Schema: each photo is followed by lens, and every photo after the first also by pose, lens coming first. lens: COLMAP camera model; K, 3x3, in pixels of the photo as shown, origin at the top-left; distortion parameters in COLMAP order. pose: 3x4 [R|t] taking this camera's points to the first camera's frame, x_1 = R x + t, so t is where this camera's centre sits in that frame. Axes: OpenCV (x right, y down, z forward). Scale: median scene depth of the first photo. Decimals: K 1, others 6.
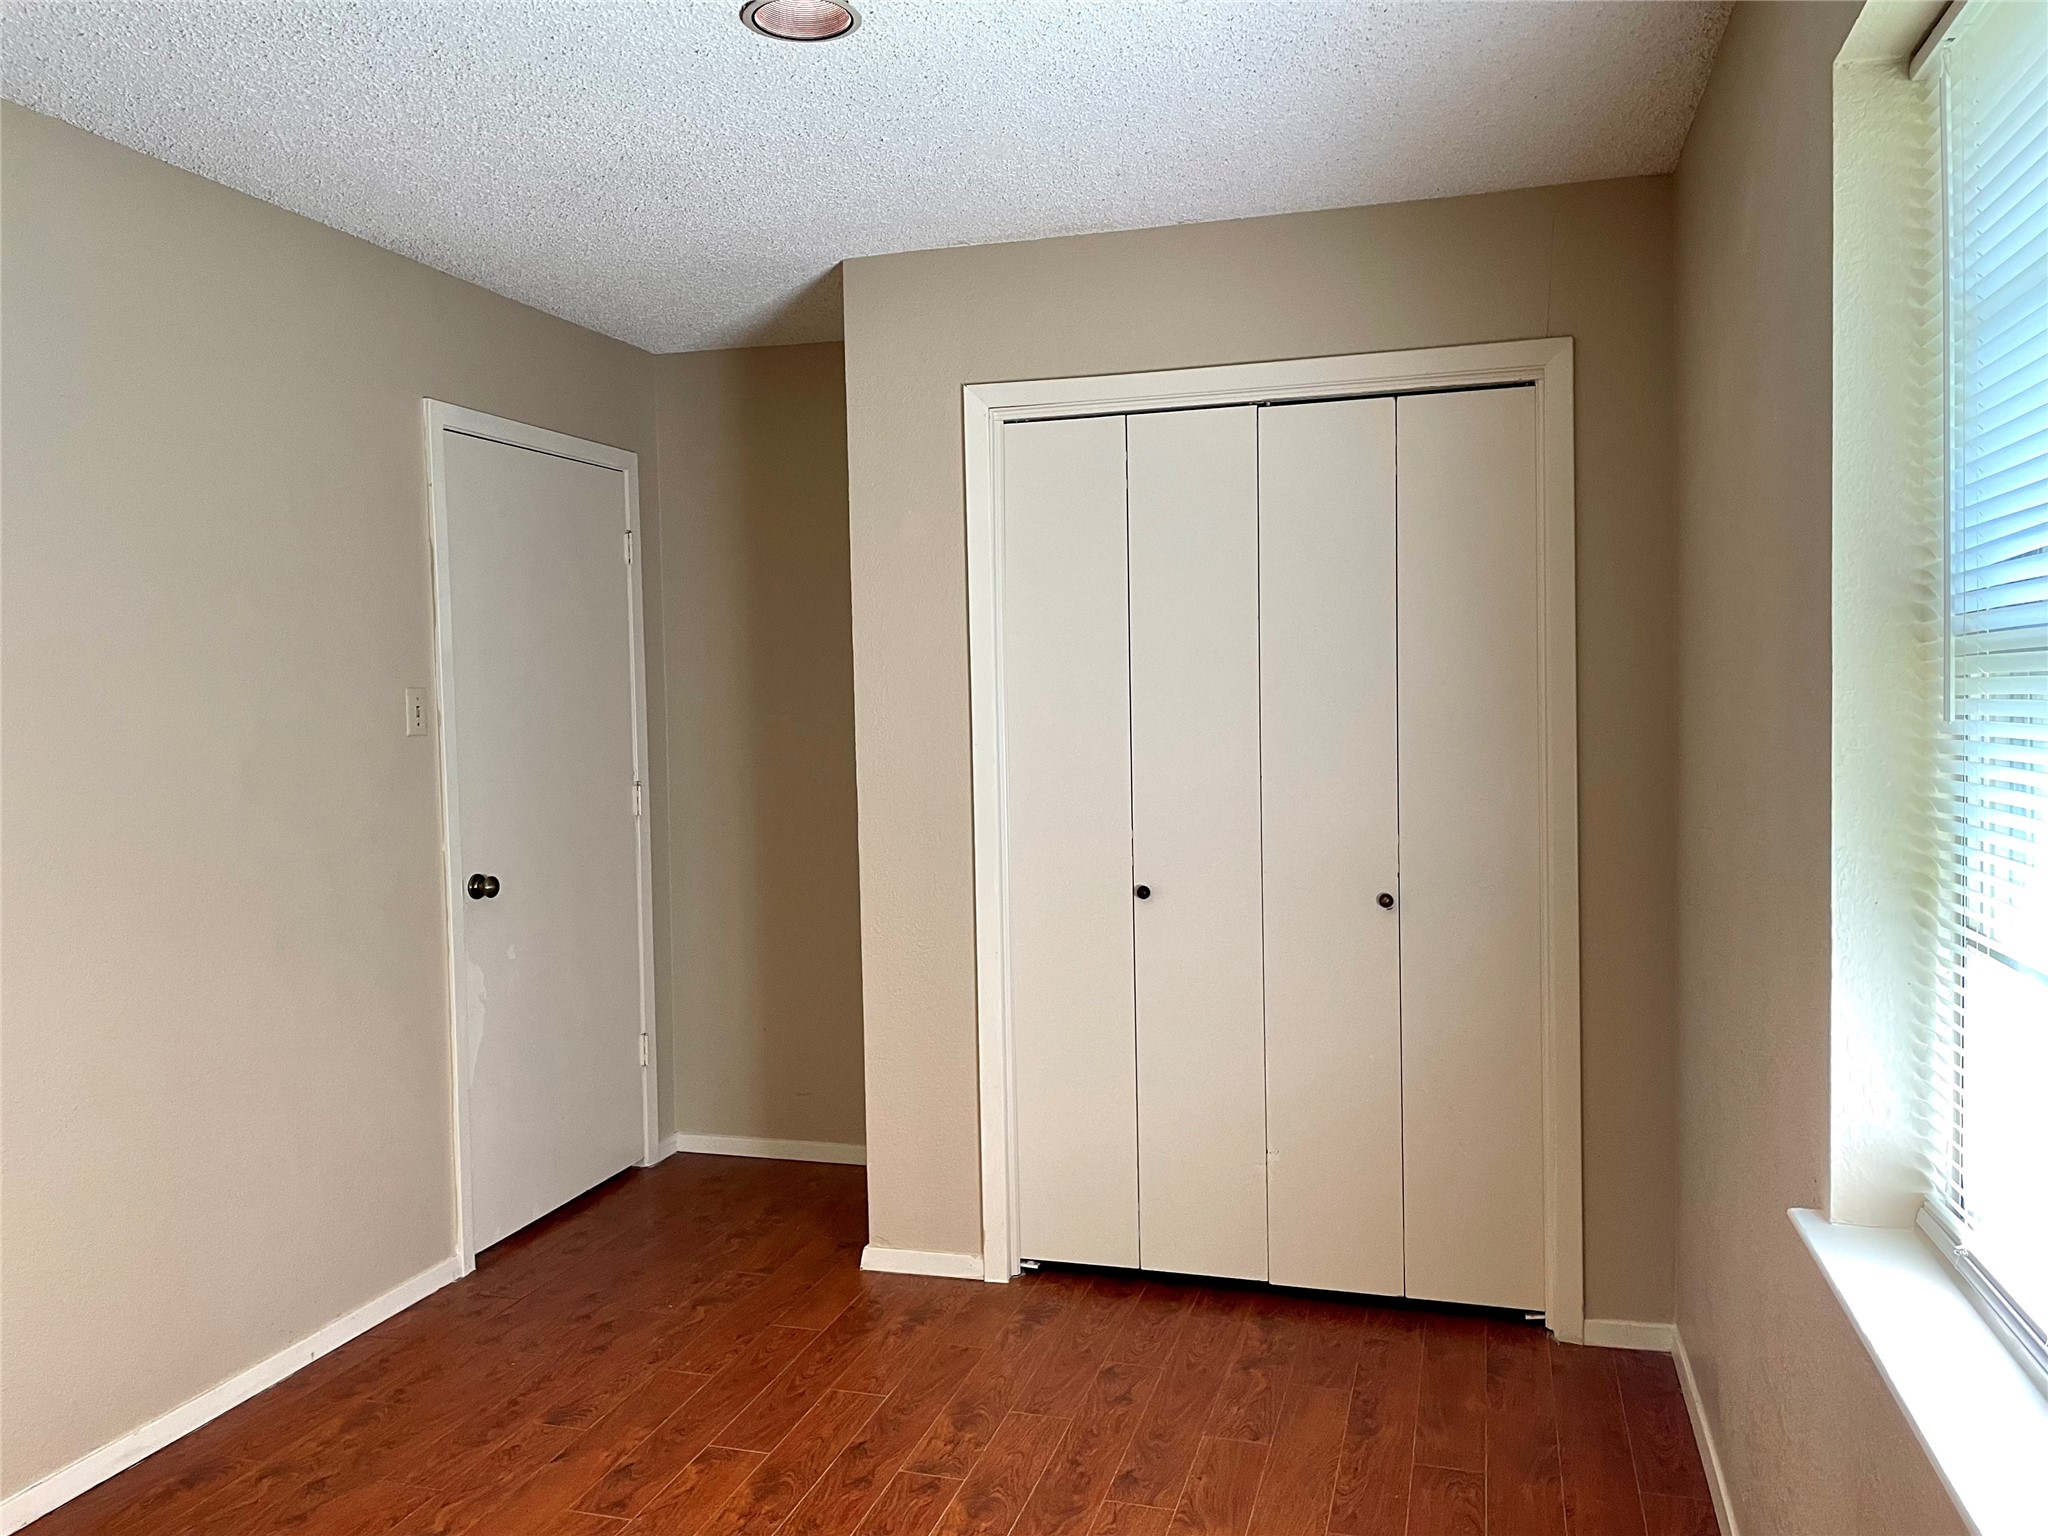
lens RADIAL K [[1553.1, 0, 1027.7], [0, 1553.1, 789.8], [0, 0, 1]] dist [0.082034, -0.100616]
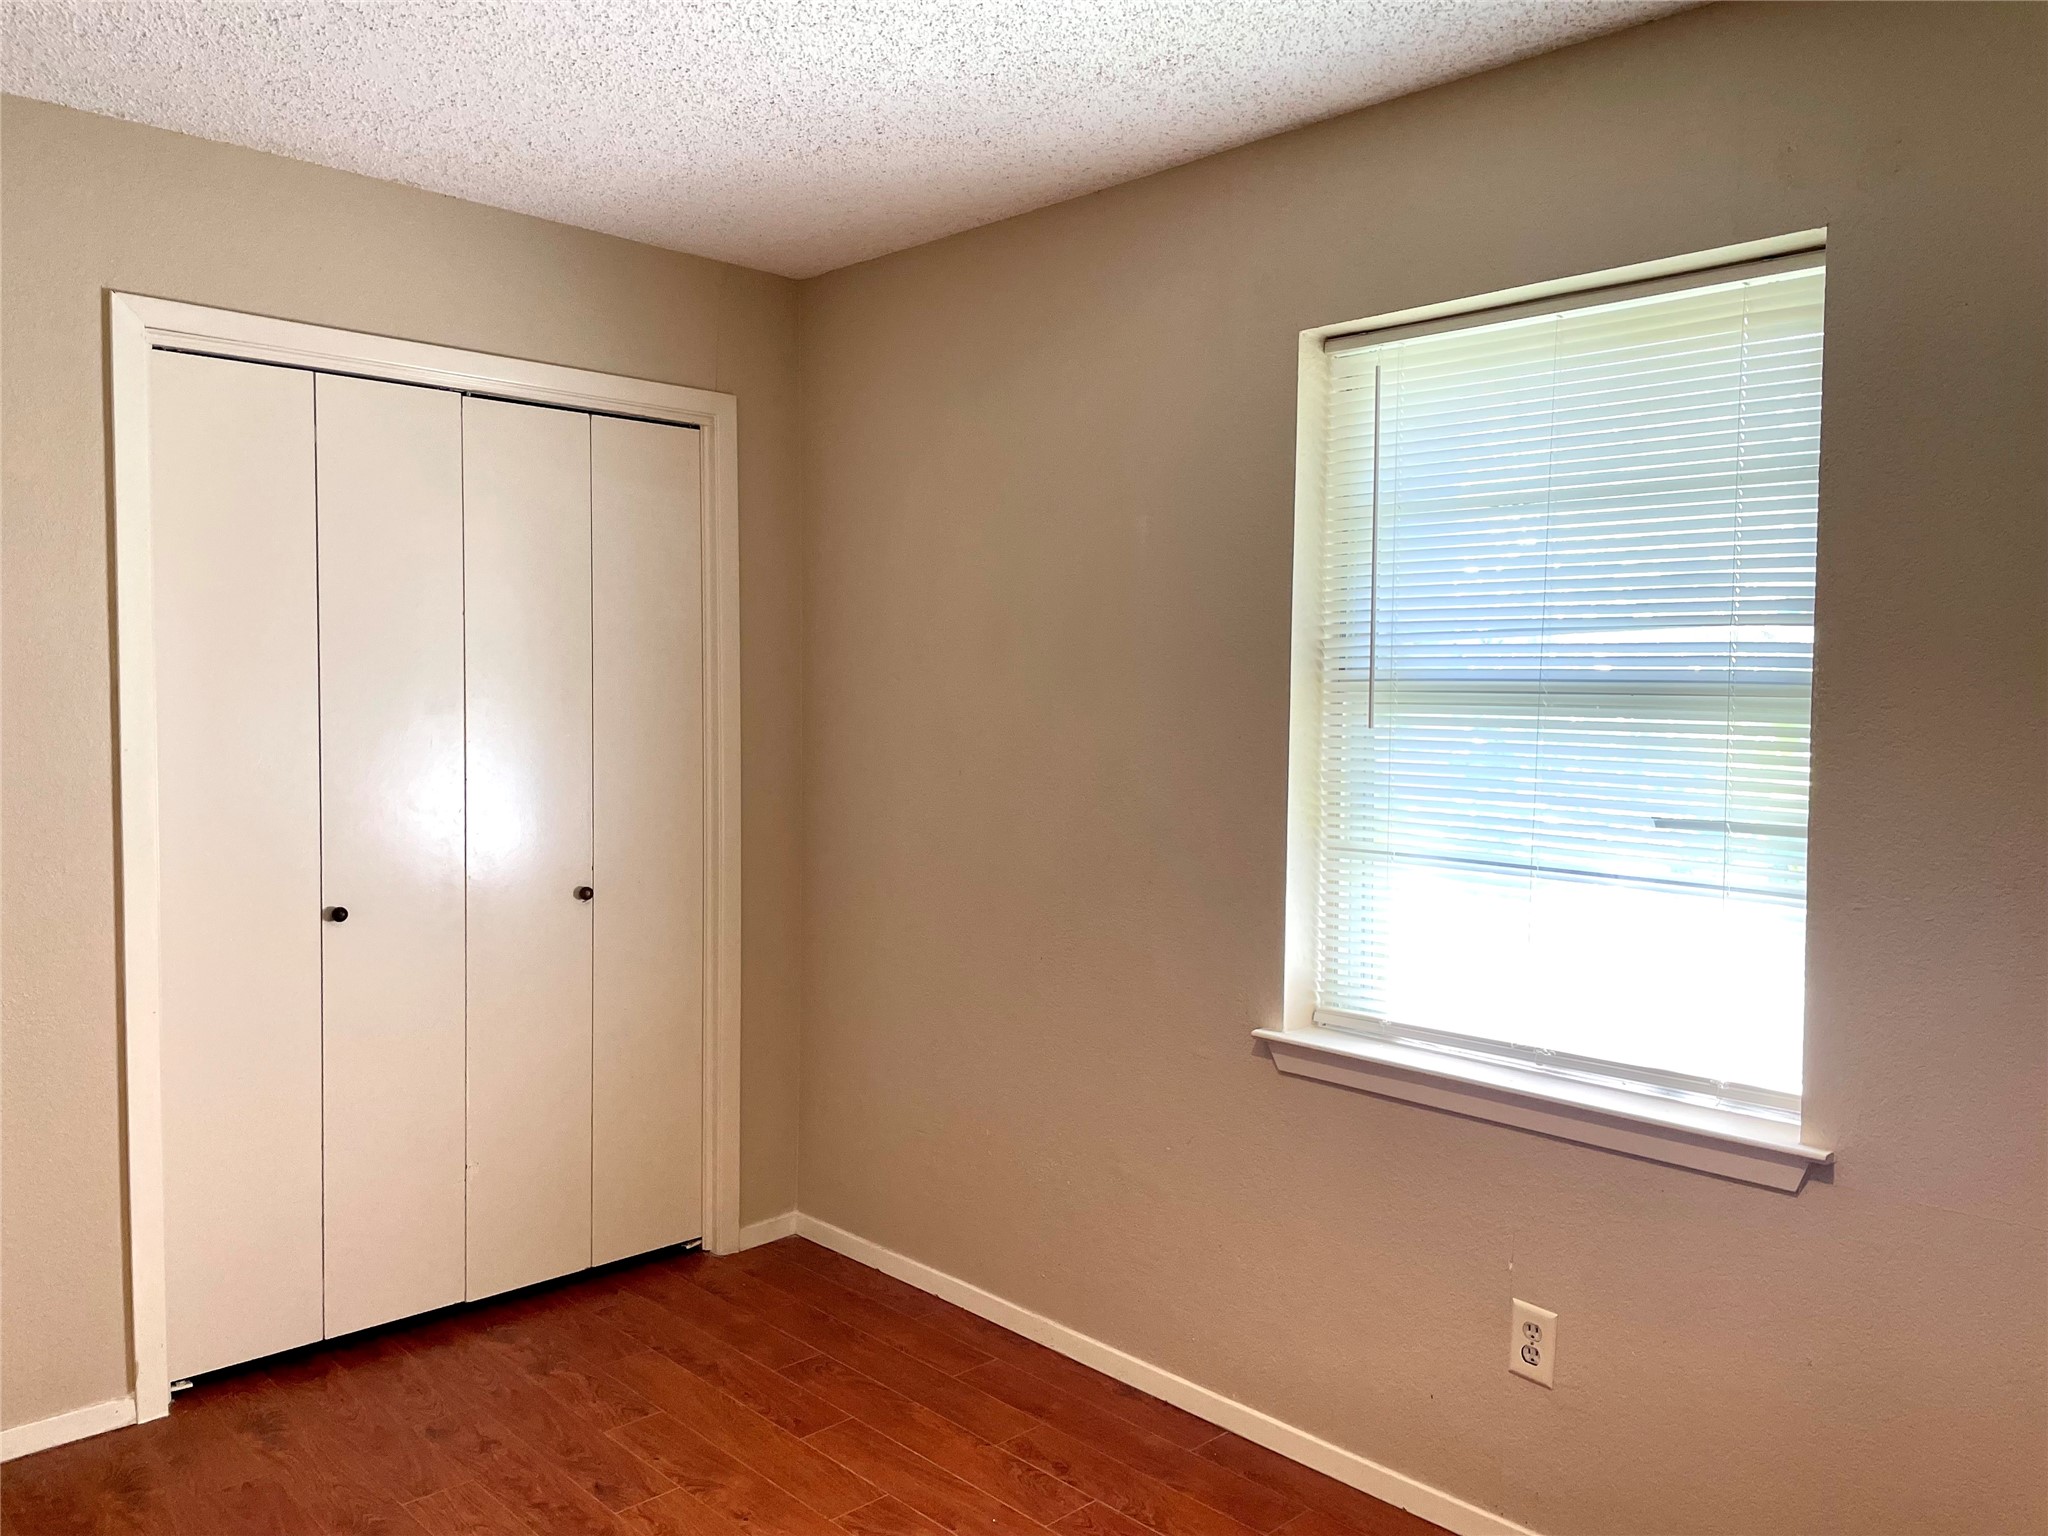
lens RADIAL K [[1563.0, 0, 1024.0], [0, 1563.0, 768.0], [0, 0, 1]] dist [0.140495, -0.161236]
pose [[0.497303, -0.025350, 0.867207, -0.559924], [0.031660, 0.999438, 0.011060, -0.014627], [-0.866999, 0.021956, 0.497826, 0.219379]]
